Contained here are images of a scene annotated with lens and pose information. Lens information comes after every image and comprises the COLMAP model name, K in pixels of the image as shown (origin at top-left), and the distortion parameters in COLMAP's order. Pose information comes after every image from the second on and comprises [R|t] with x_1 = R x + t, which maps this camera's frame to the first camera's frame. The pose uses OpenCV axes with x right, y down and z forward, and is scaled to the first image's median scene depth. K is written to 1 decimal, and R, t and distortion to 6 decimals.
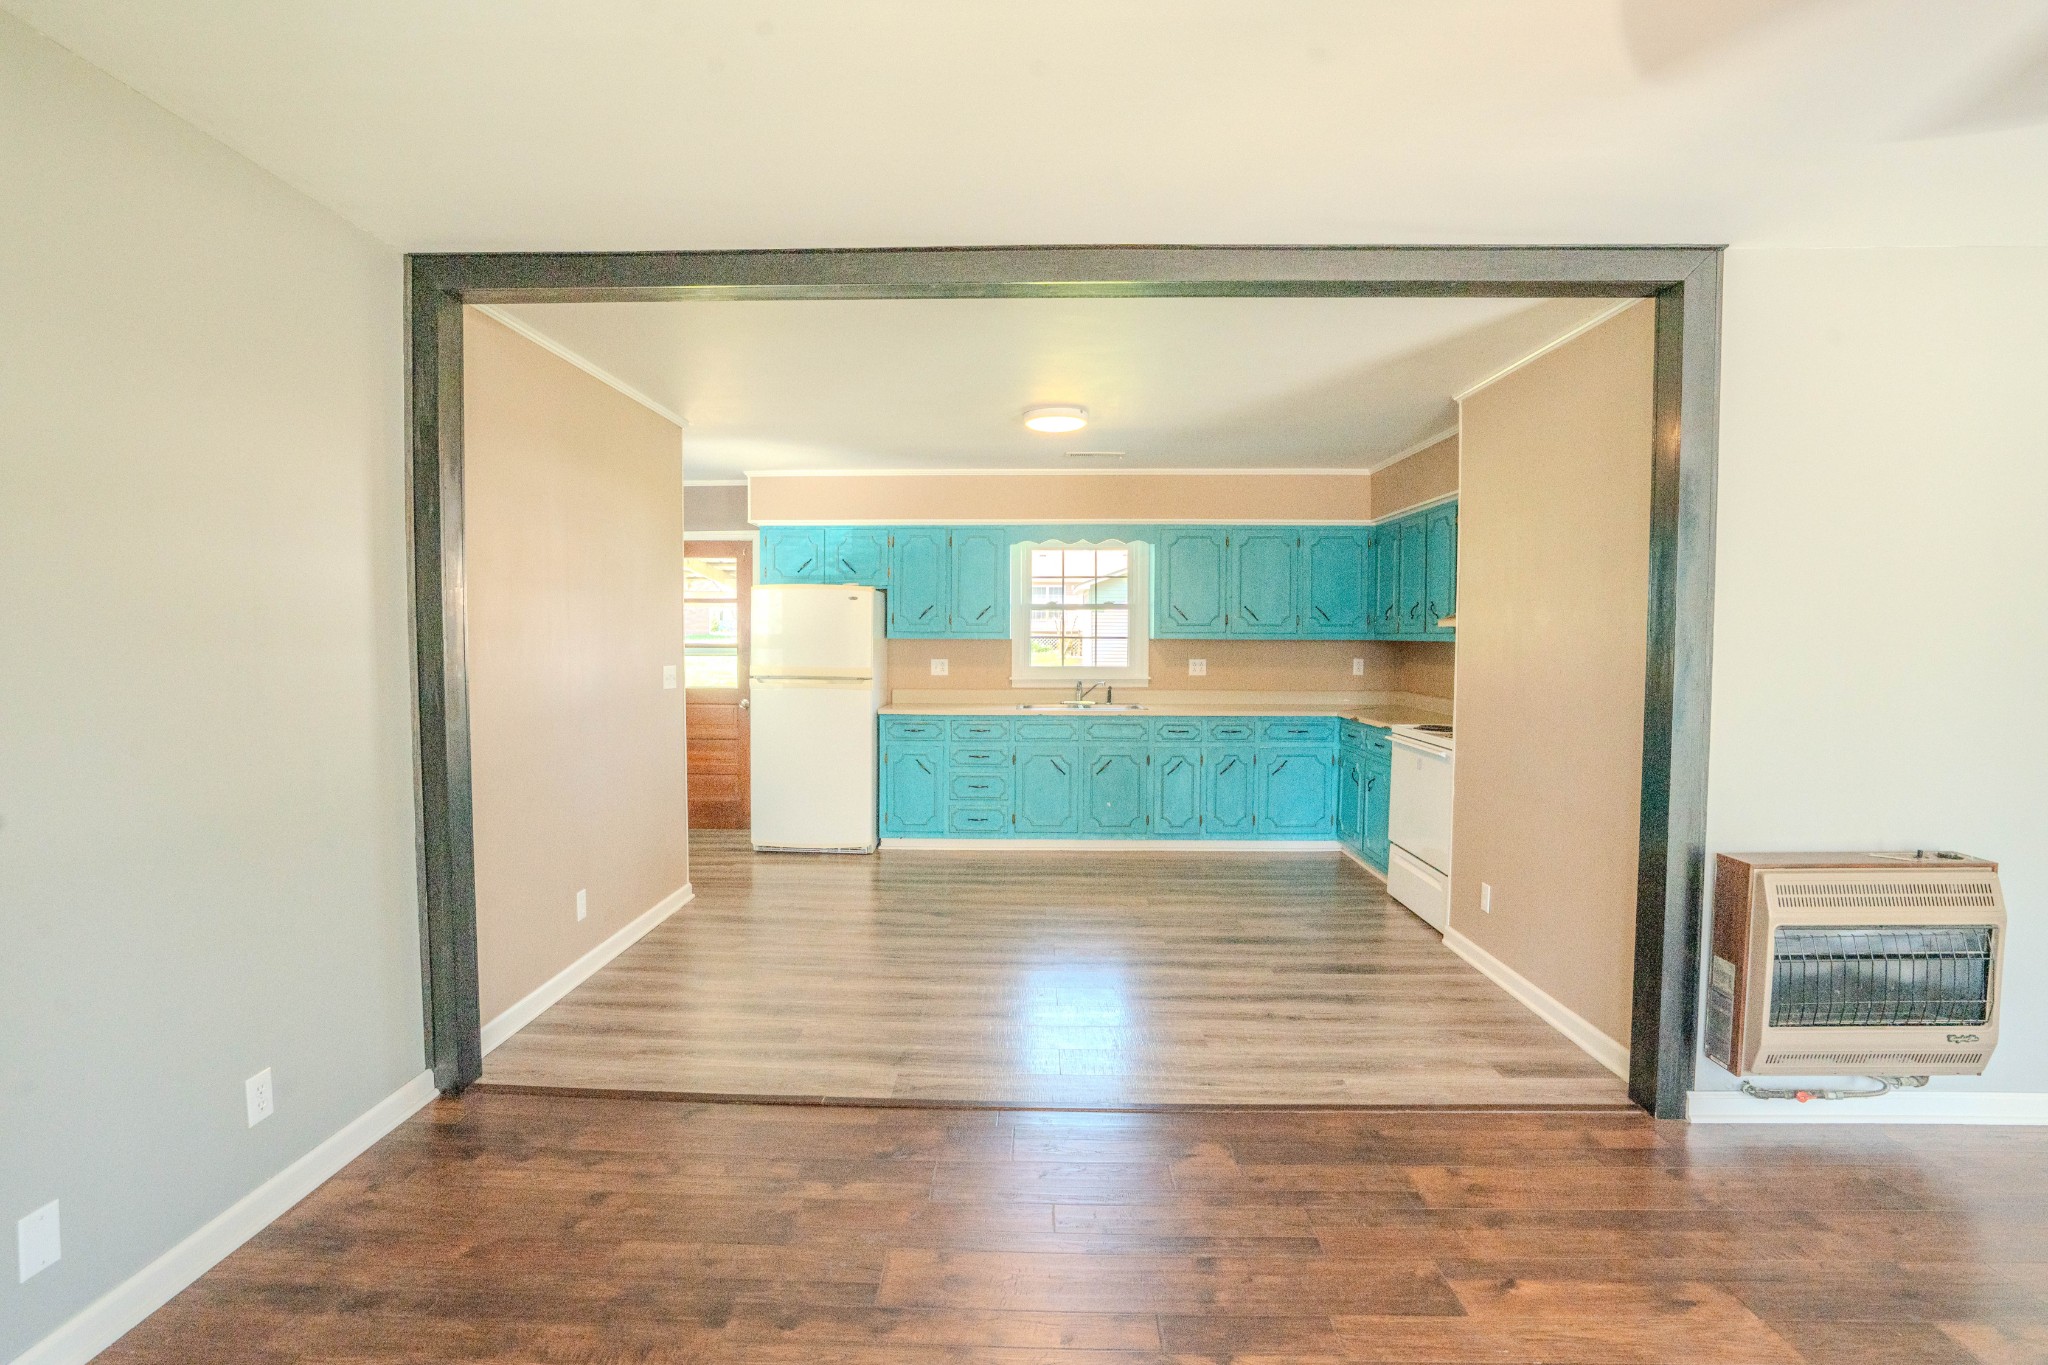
lens RADIAL K [[1002.1, 0, 994.1], [0, 1002.1, 705.2], [0, 0, 1]] dist [-0.057774, 0.017225]
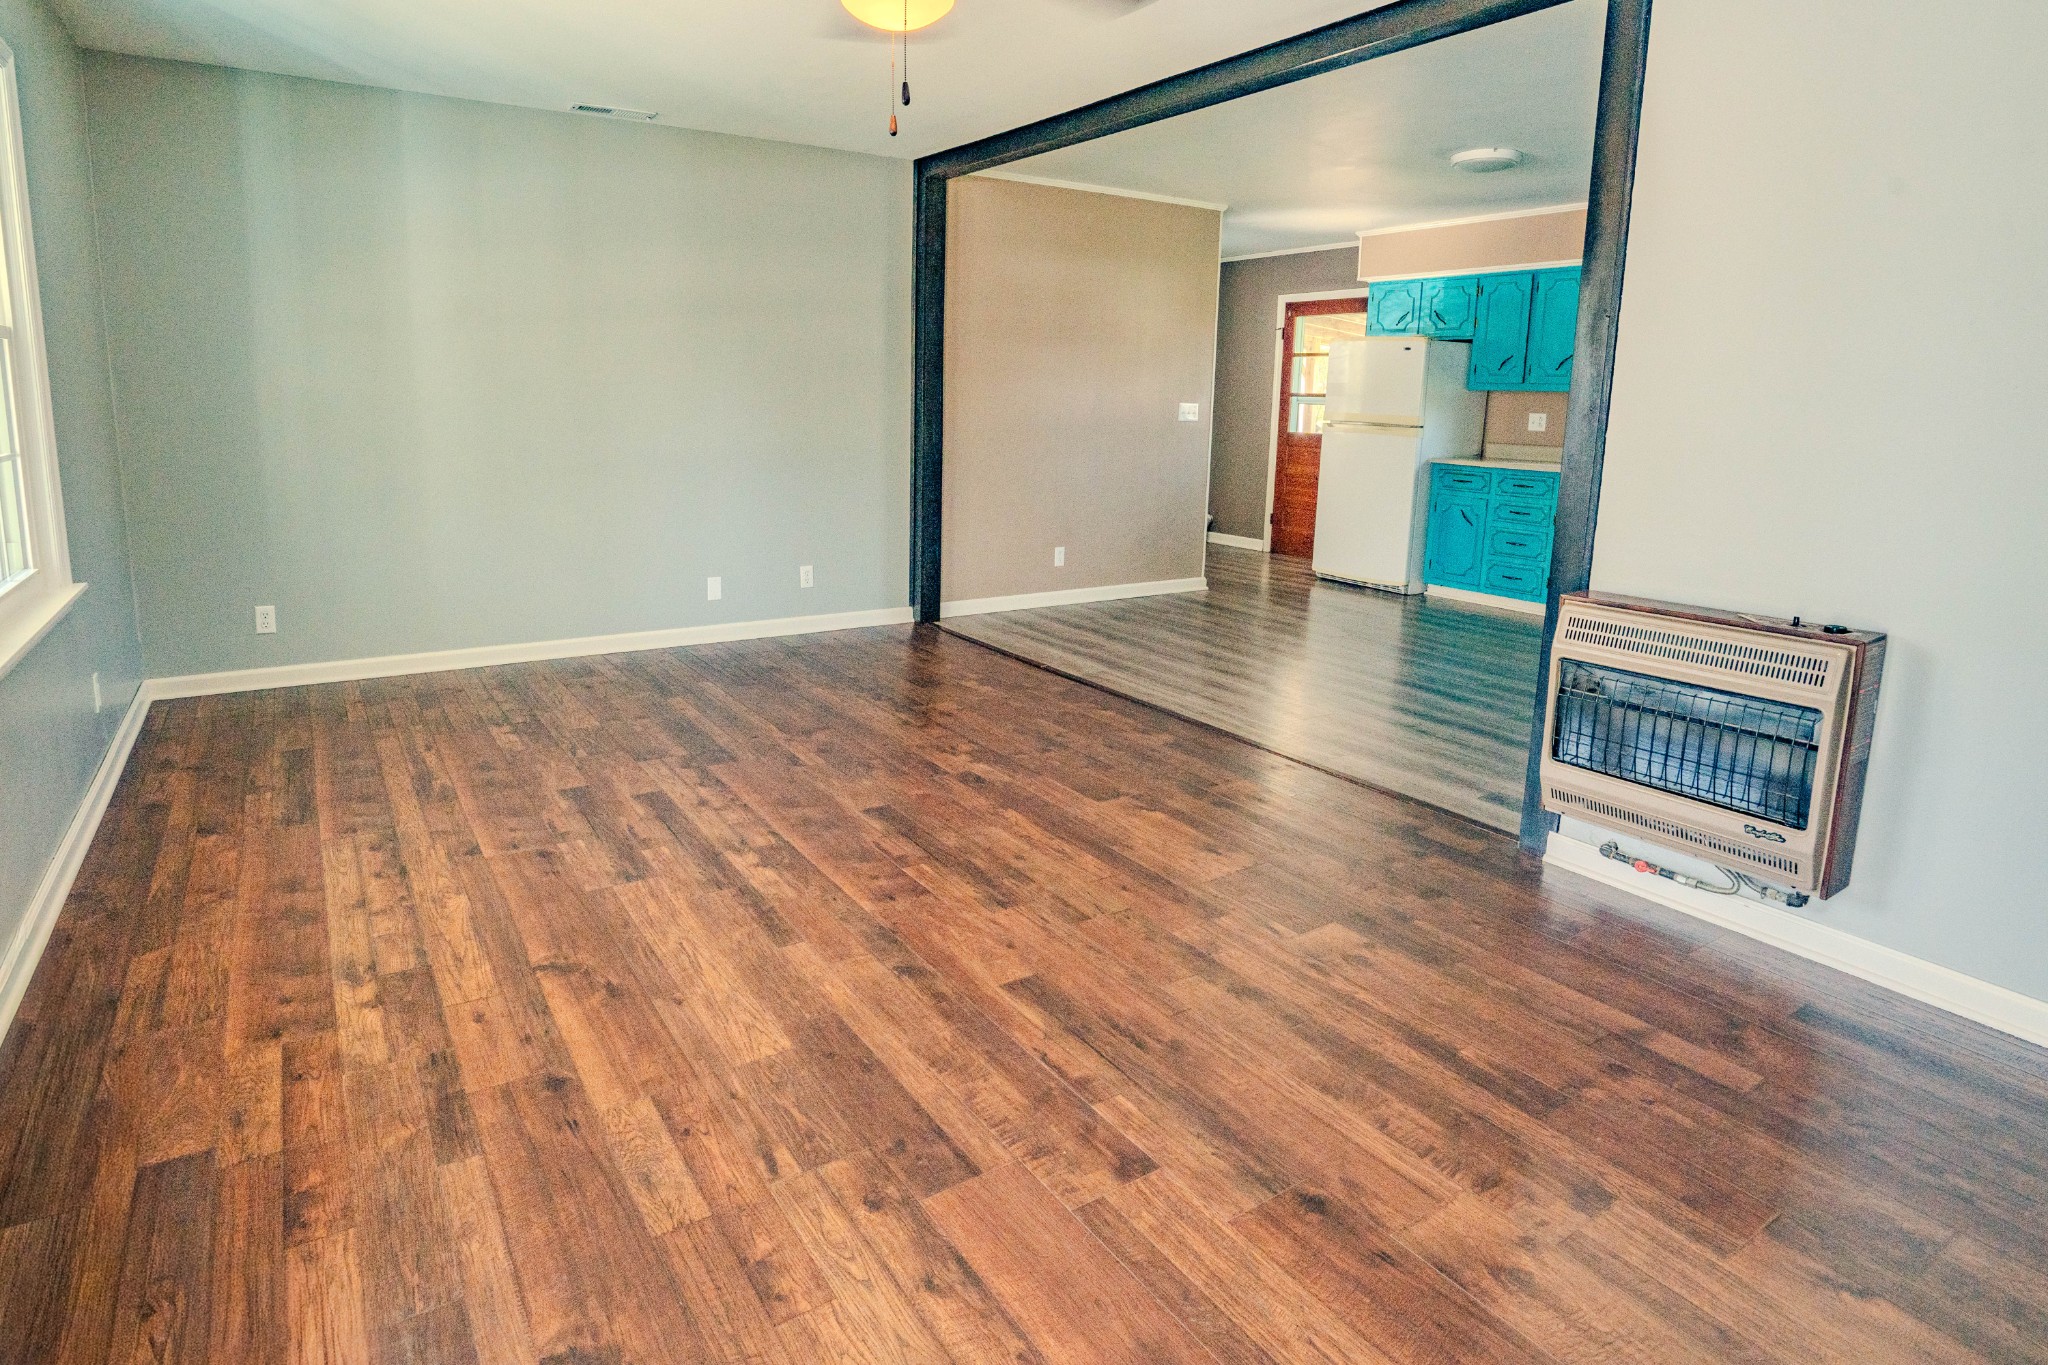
lens RADIAL K [[1253.4, 0, 1014.1], [0, 1253.4, 622.2], [0, 0, 1]] dist [-0.003274, 0.000245]
pose [[0.556264, 0.155486, -0.816330, 0.740699], [-0.076937, 0.987757, 0.135711, 0.030116], [0.827436, -0.012685, 0.561416, -0.086188]]
